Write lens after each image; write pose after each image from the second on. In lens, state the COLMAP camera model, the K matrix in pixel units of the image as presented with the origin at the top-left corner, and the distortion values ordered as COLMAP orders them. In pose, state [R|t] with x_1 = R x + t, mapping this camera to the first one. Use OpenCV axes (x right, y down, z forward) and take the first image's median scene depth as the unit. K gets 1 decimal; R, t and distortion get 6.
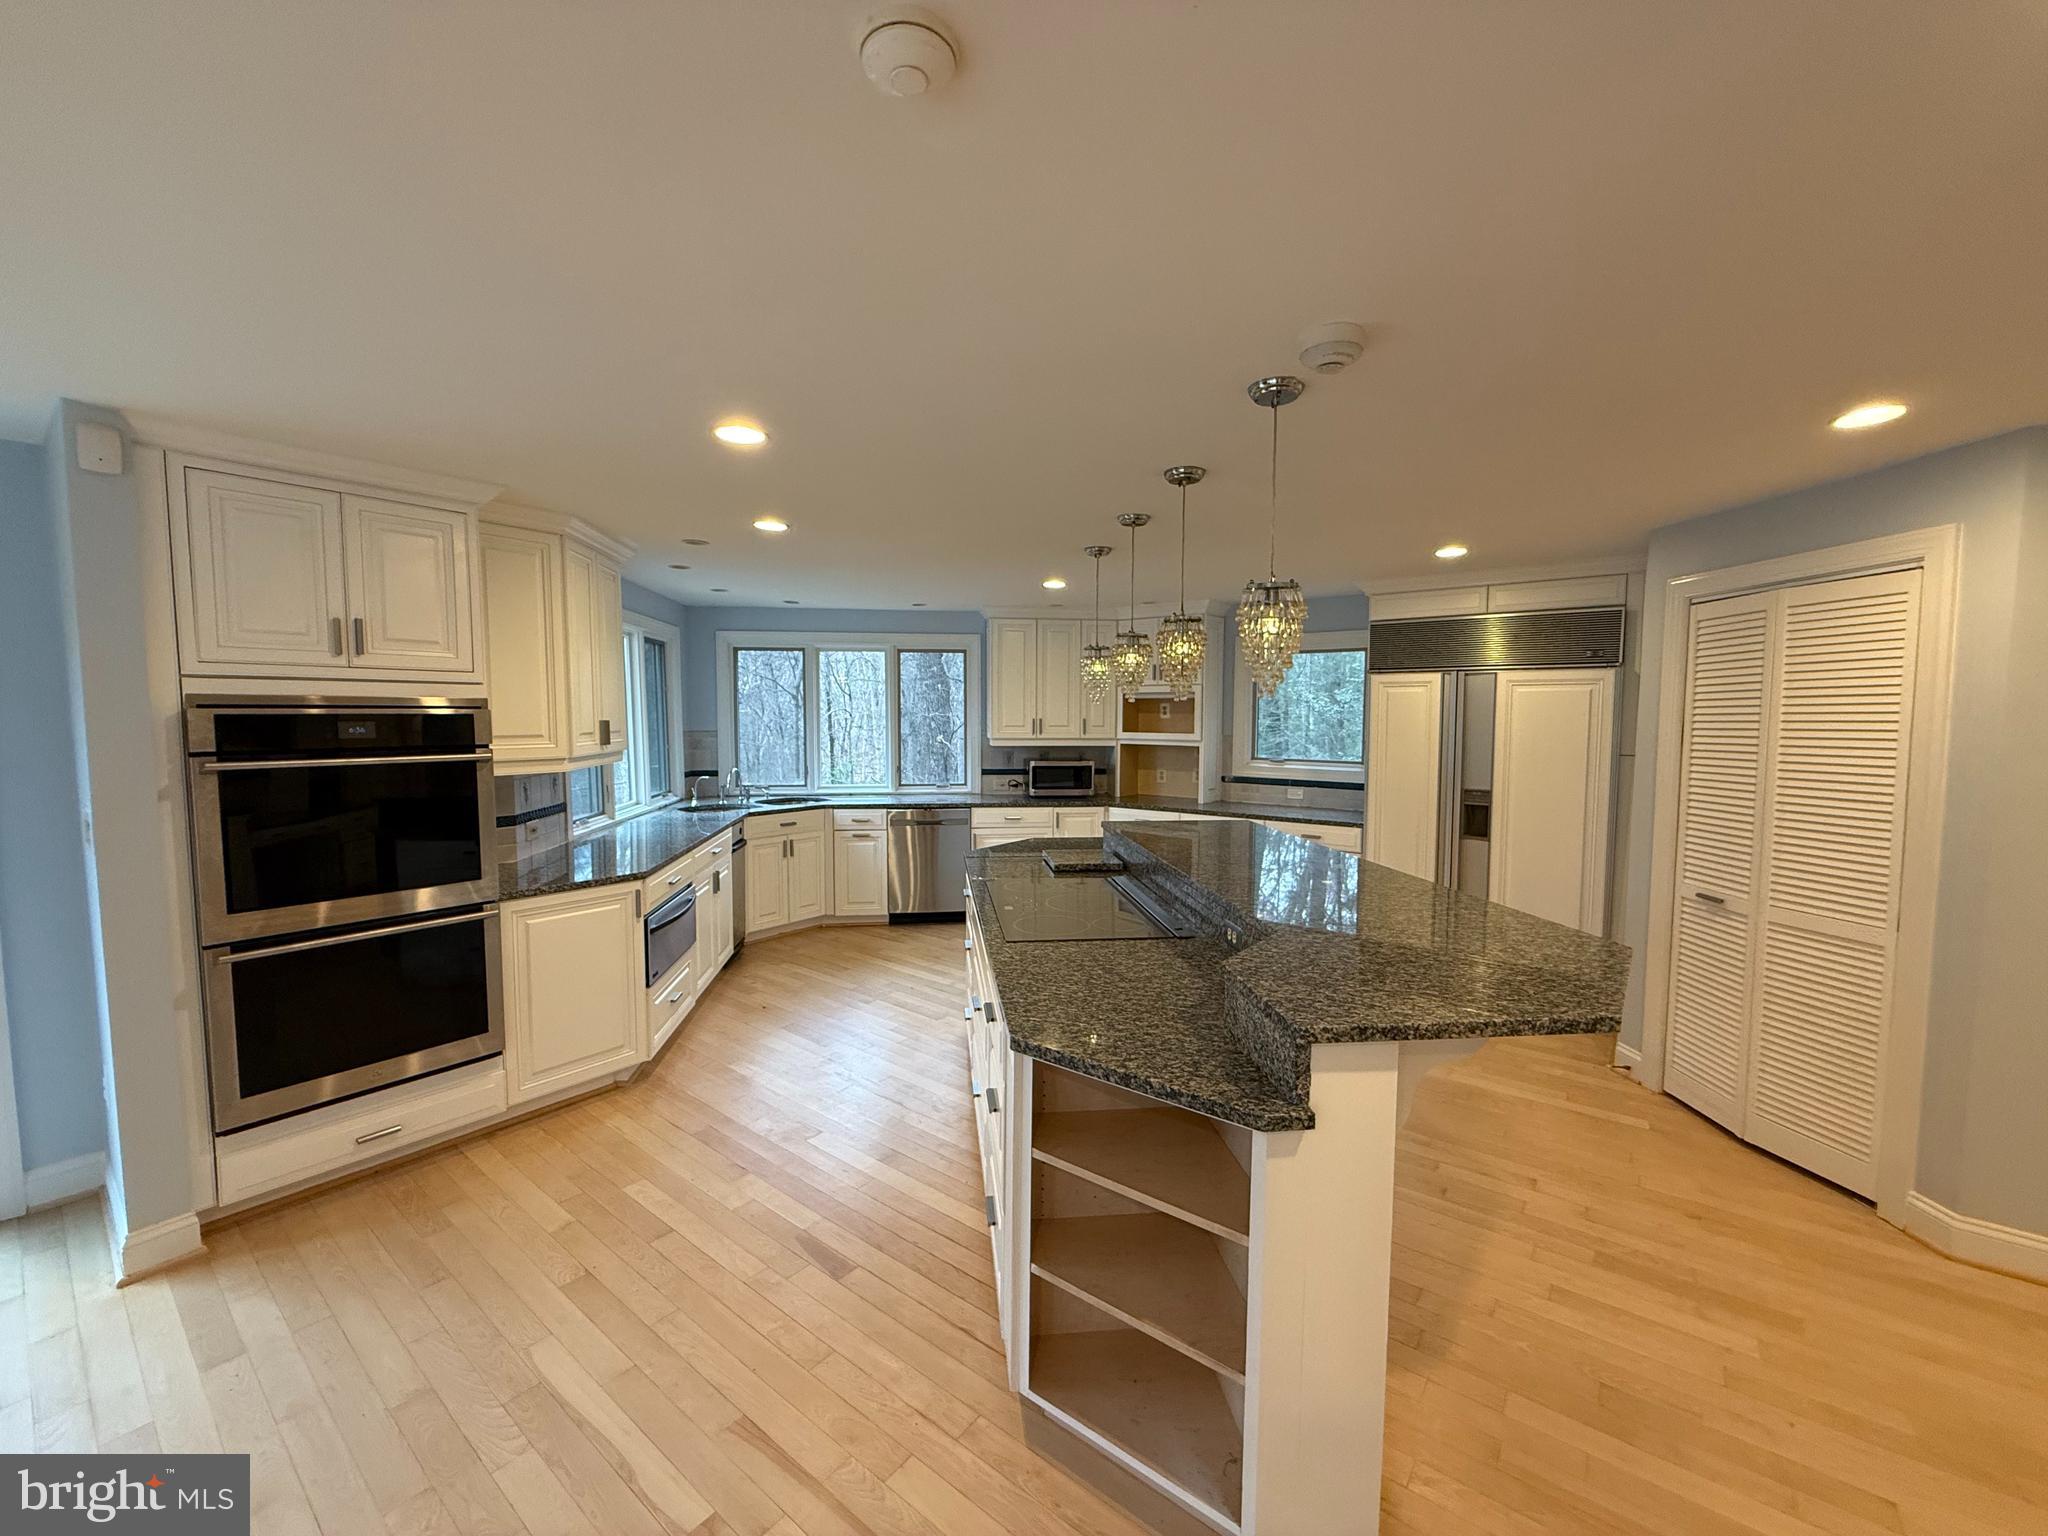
lens RADIAL K [[809.0, 0, 1019.9], [0, 809.0, 766.5], [0, 0, 1]] dist [-0.000228, 0.000035]
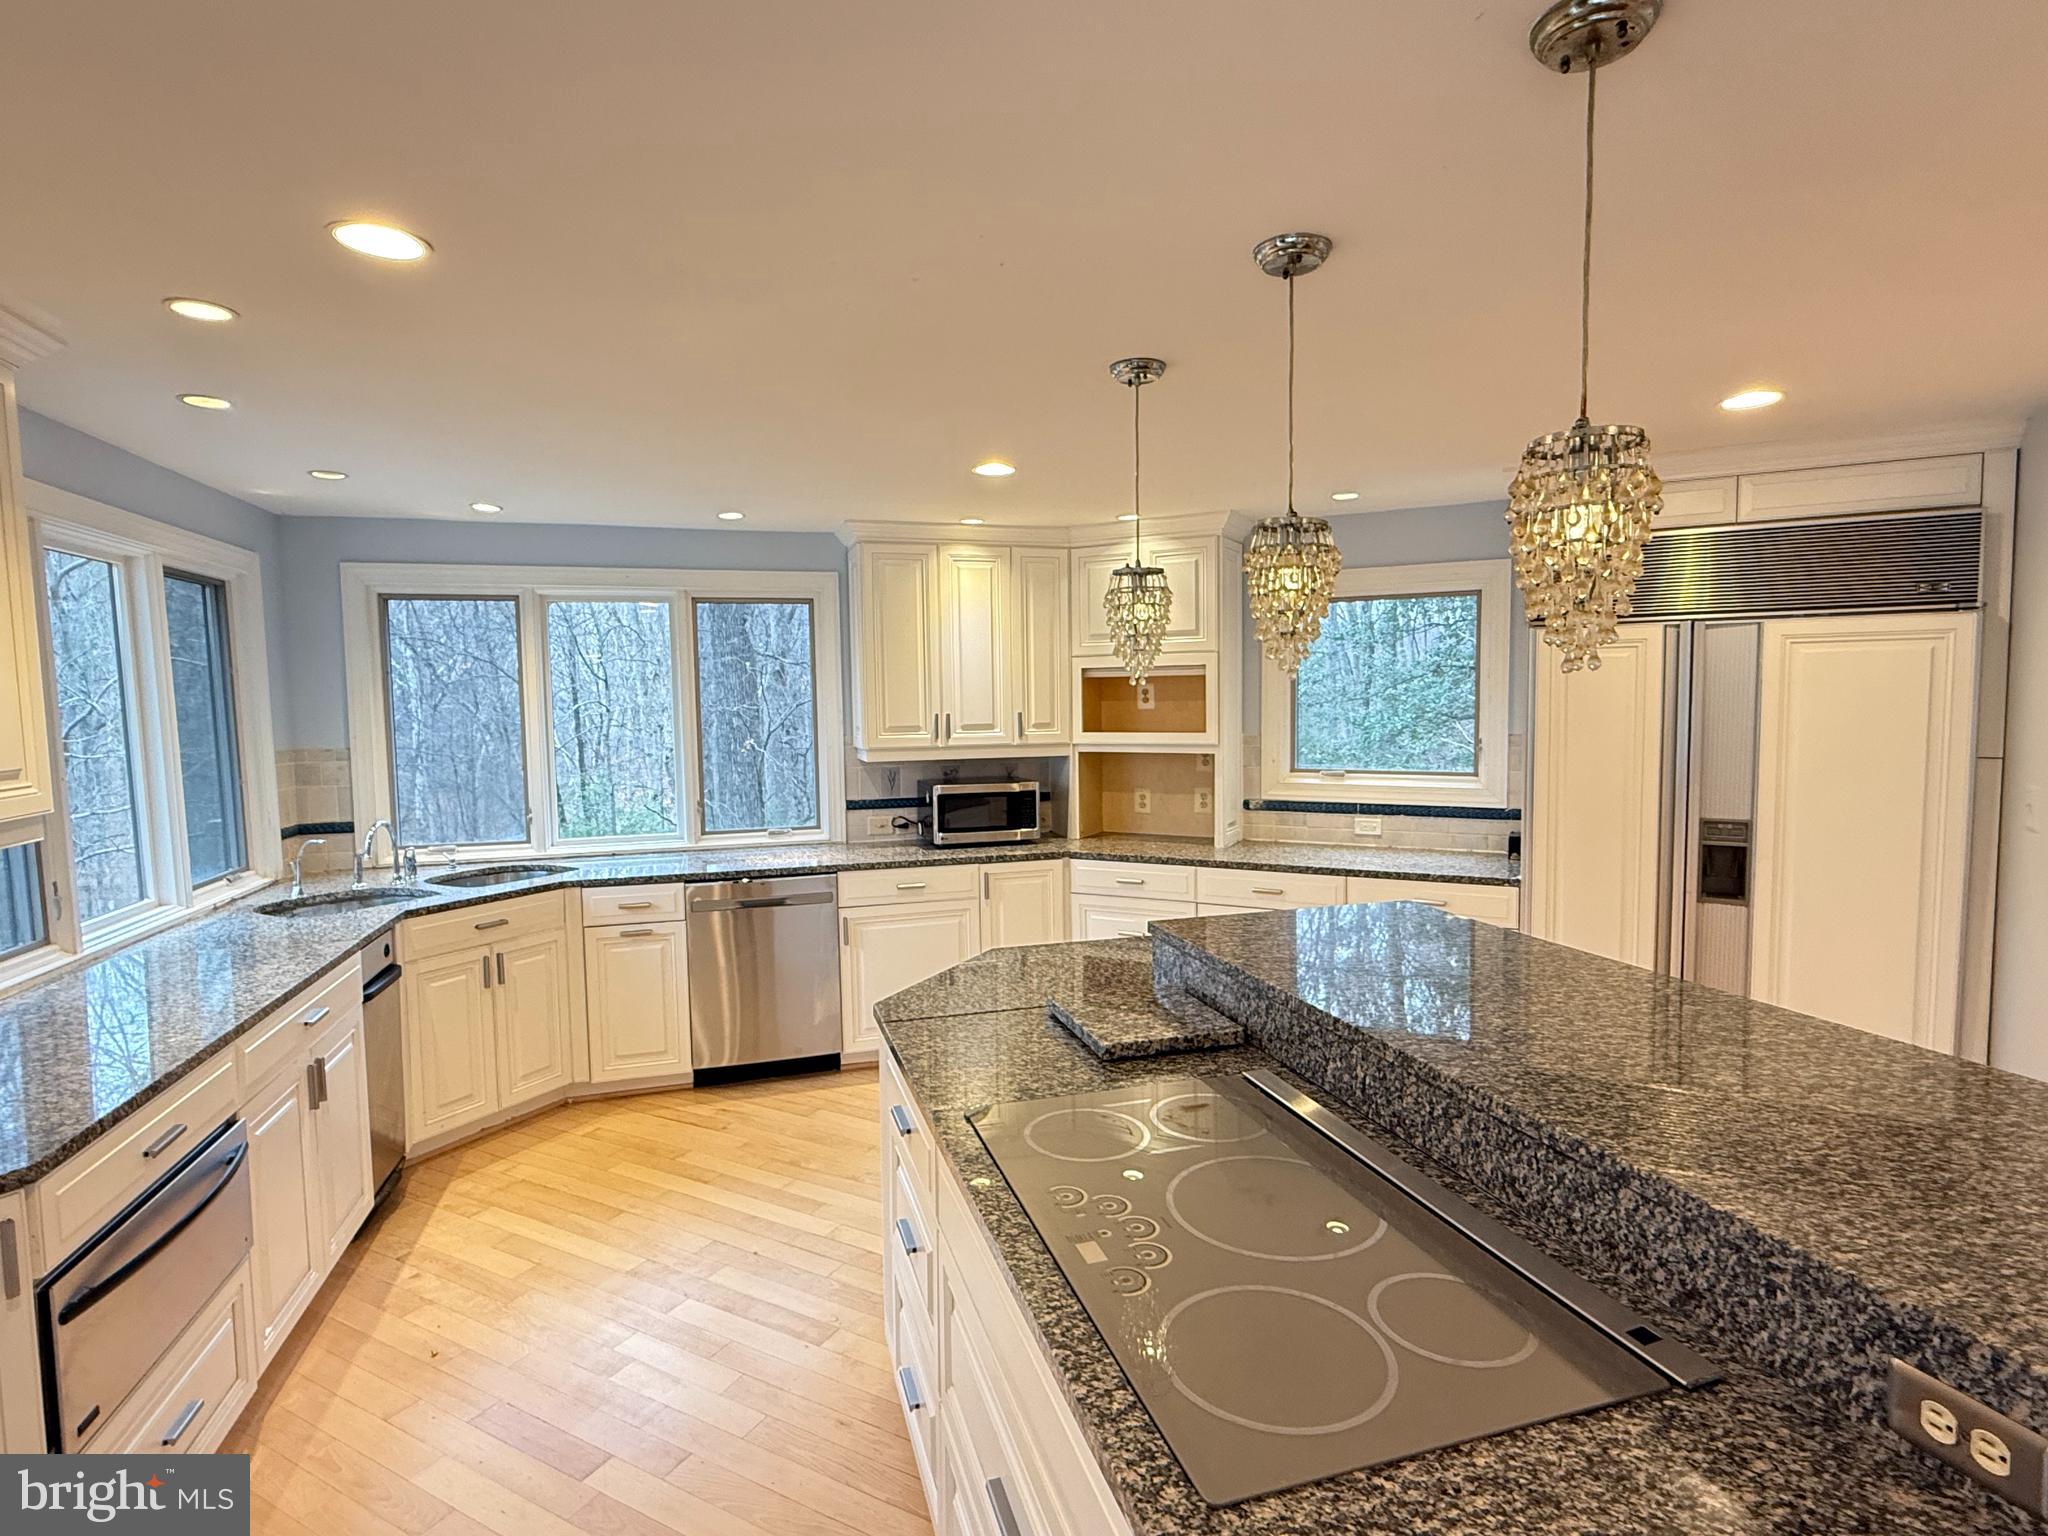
lens RADIAL K [[1027.3, 0, 1028.4], [0, 1027.3, 765.5], [0, 0, 1]] dist [-0.002102, 0.002520]
pose [[0.983188, -0.030703, 0.179999, -0.056216], [0.031068, 0.999517, 0.000792, -0.020731], [-0.179936, 0.004813, 0.983667, 0.261743]]
